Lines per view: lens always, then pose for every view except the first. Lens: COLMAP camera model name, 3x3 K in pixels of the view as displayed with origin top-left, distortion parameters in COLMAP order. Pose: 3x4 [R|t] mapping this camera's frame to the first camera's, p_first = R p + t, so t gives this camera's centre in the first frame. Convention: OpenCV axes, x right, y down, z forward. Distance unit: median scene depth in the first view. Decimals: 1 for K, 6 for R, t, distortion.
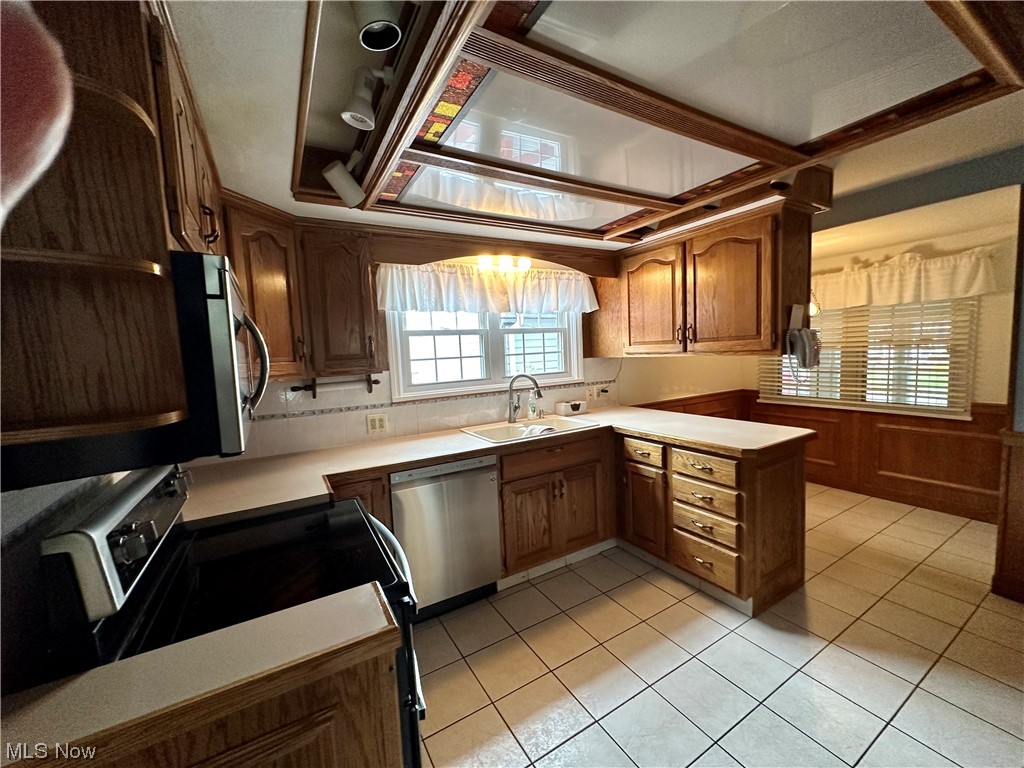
lens RADIAL K [[408.0, 0, 513.3], [0, 408.0, 383.2], [0, 0, 1]] dist [-0.002297, 0.000008]
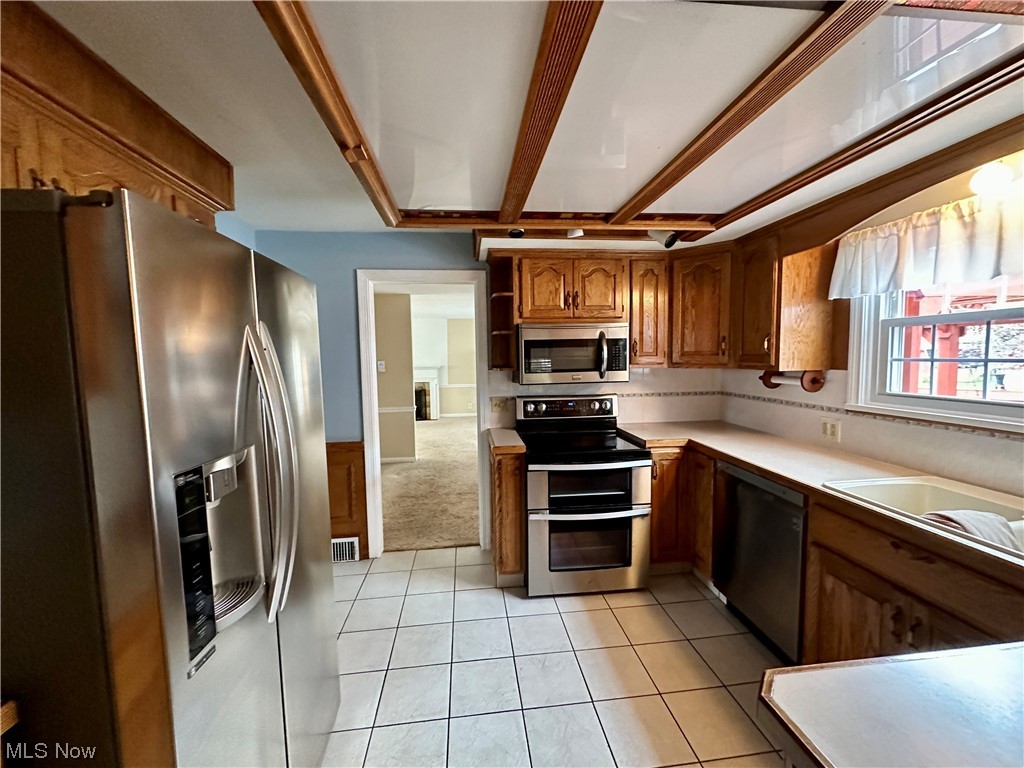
lens RADIAL K [[408.0, 0, 510.7], [0, 408.0, 386.4], [0, 0, 1]] dist [-0.002297, 0.000008]
pose [[-0.407041, 0.119887, -0.905508, 0.726711], [-0.043555, 0.987674, 0.150344, -0.093661], [0.912371, 0.100635, -0.396802, 0.710986]]
